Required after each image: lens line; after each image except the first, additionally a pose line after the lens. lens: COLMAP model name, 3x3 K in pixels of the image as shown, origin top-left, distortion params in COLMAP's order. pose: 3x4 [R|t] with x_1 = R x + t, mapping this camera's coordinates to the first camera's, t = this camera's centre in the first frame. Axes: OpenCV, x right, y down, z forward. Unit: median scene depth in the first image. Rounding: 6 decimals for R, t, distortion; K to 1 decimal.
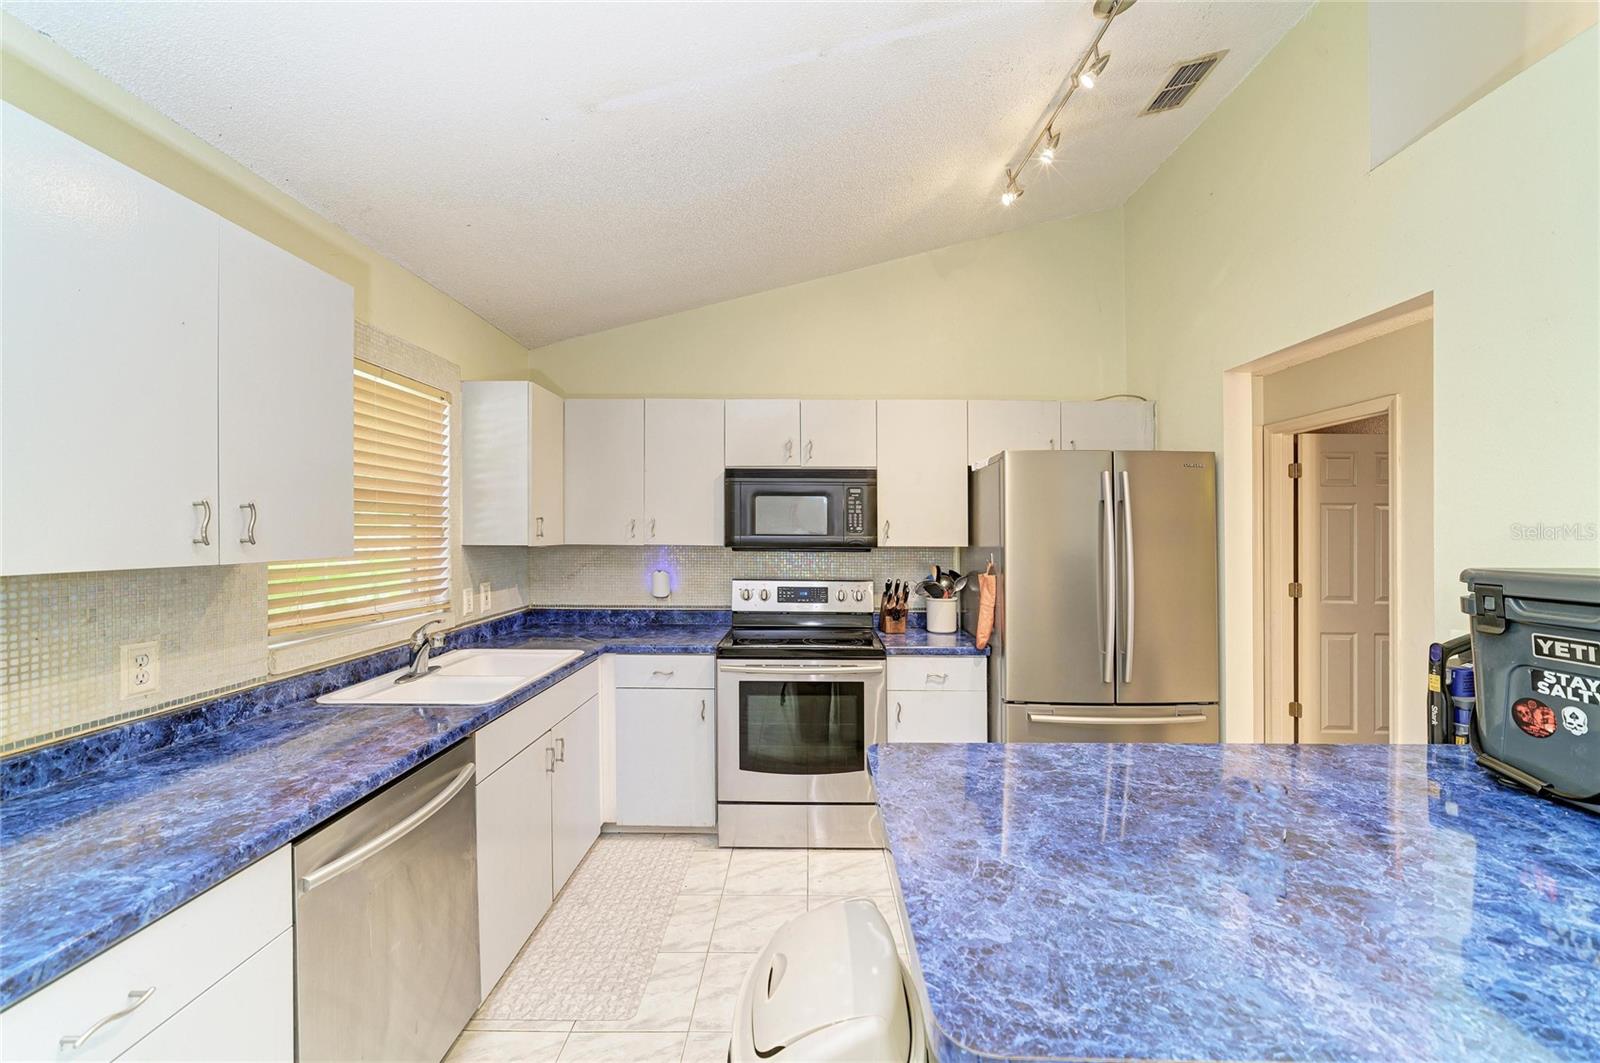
lens RADIAL K [[626.3, 0, 792.8], [0, 626.3, 514.6], [0, 0, 1]] dist [-0.006753, 0.003258]
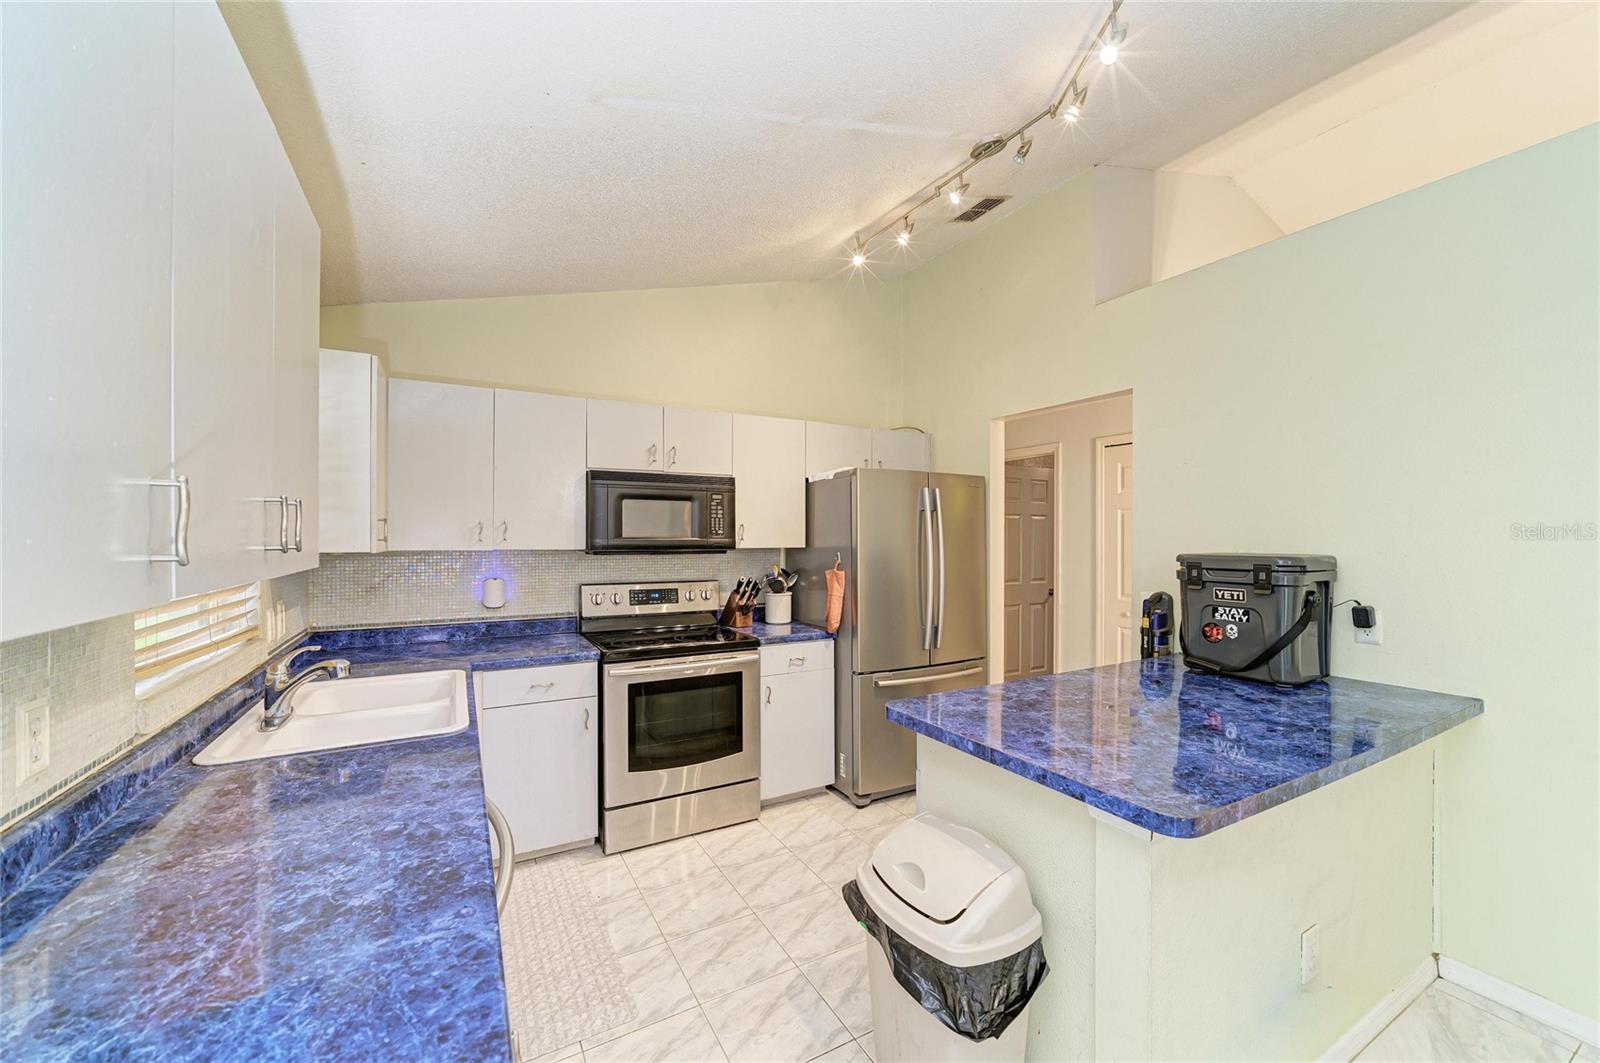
lens RADIAL K [[626.3, 0, 796.3], [0, 626.3, 521.2], [0, 0, 1]] dist [-0.006753, 0.003258]
pose [[0.868352, 0.007332, 0.495894, -0.319942], [-0.010076, 0.999945, 0.002858, -0.000408], [-0.495845, -0.007478, 0.868379, -0.000361]]
